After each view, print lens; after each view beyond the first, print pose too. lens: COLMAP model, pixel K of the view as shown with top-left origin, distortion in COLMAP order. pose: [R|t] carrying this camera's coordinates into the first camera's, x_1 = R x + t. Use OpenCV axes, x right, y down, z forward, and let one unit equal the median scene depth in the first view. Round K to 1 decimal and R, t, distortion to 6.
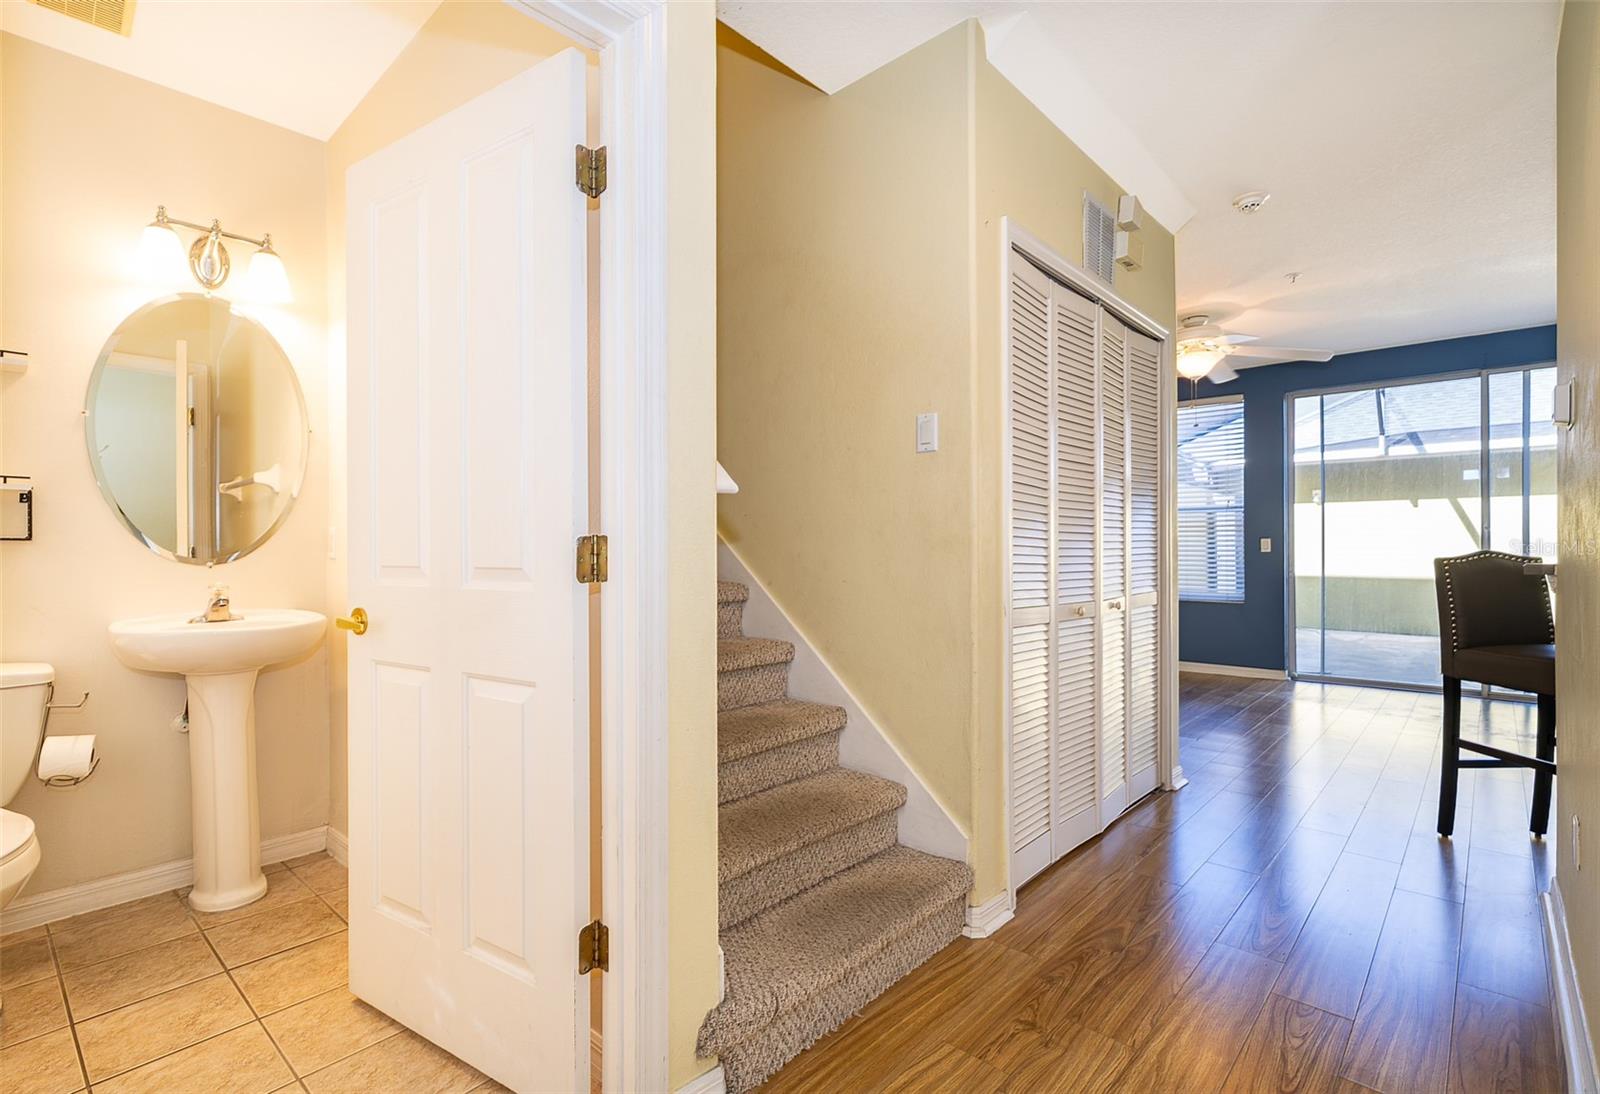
lens RADIAL K [[762.4, 0, 766.3], [0, 762.4, 549.0], [0, 0, 1]] dist [0.005201, -0.000034]
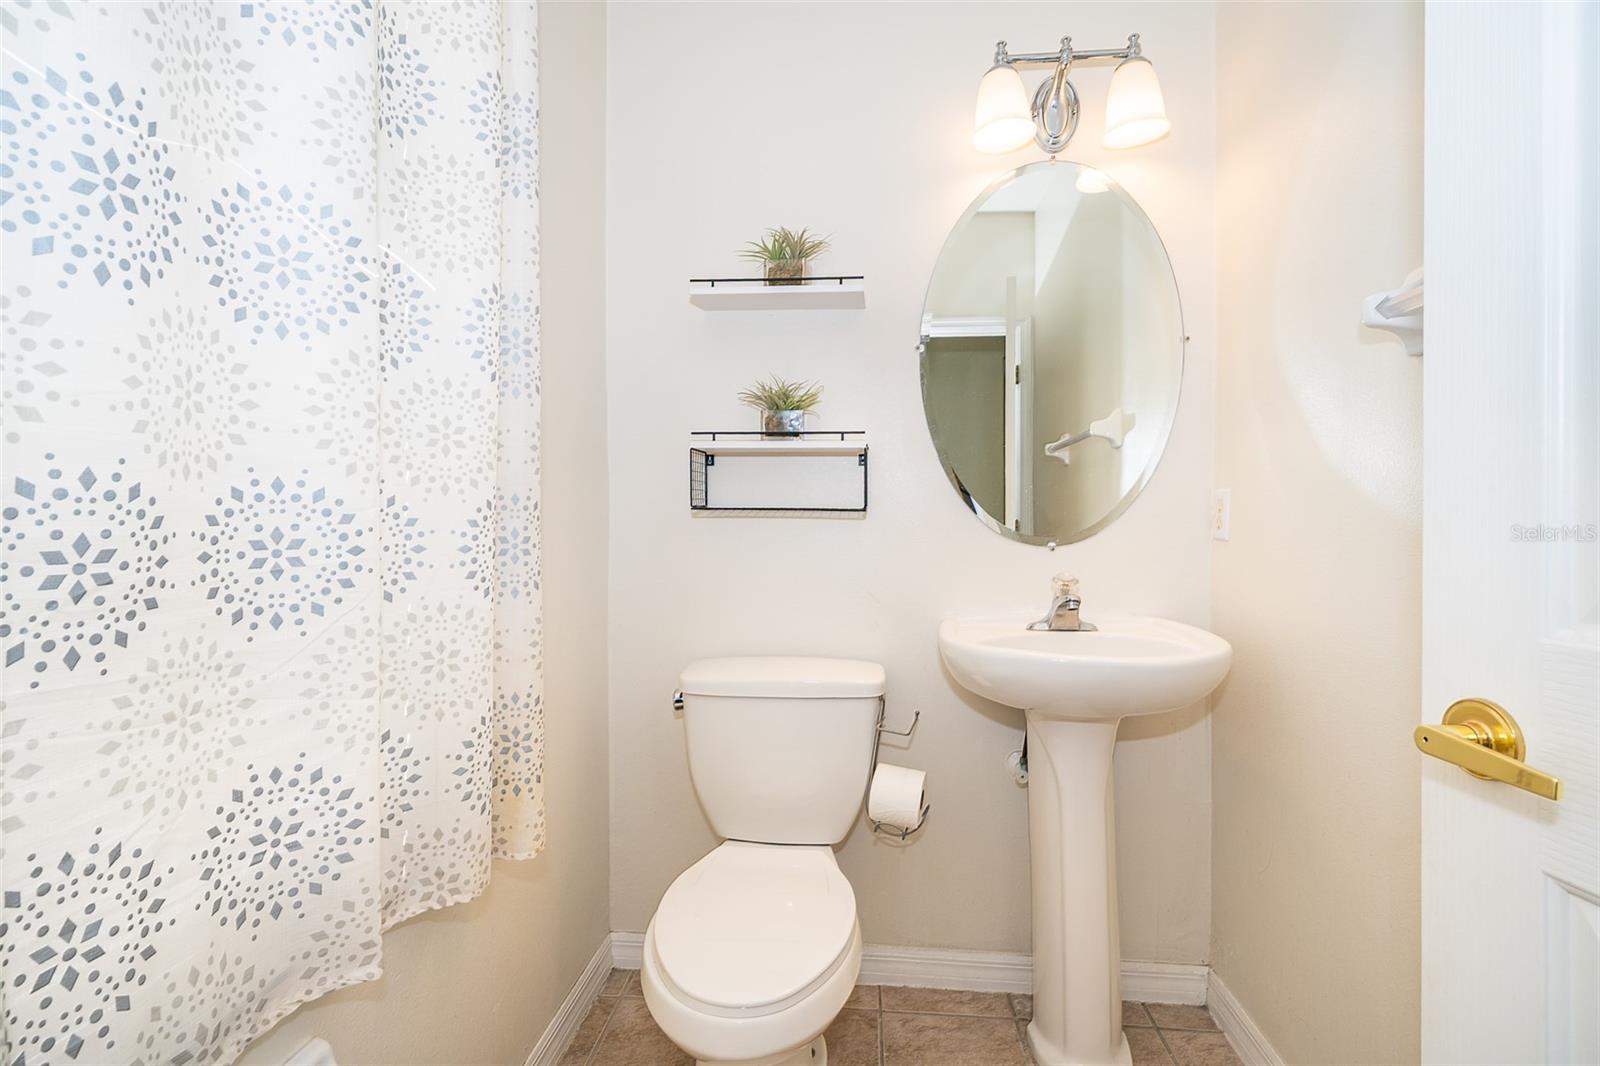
lens RADIAL K [[740.2, 0, 800.0], [0, 740.2, 509.8], [0, 0, 1]] dist [0.008432, -0.000470]
pose [[0.614618, -0.002099, -0.788822, -0.352405], [-0.009428, 0.999905, -0.010006, -0.003454], [0.788769, 0.013587, 0.614540, 0.422237]]
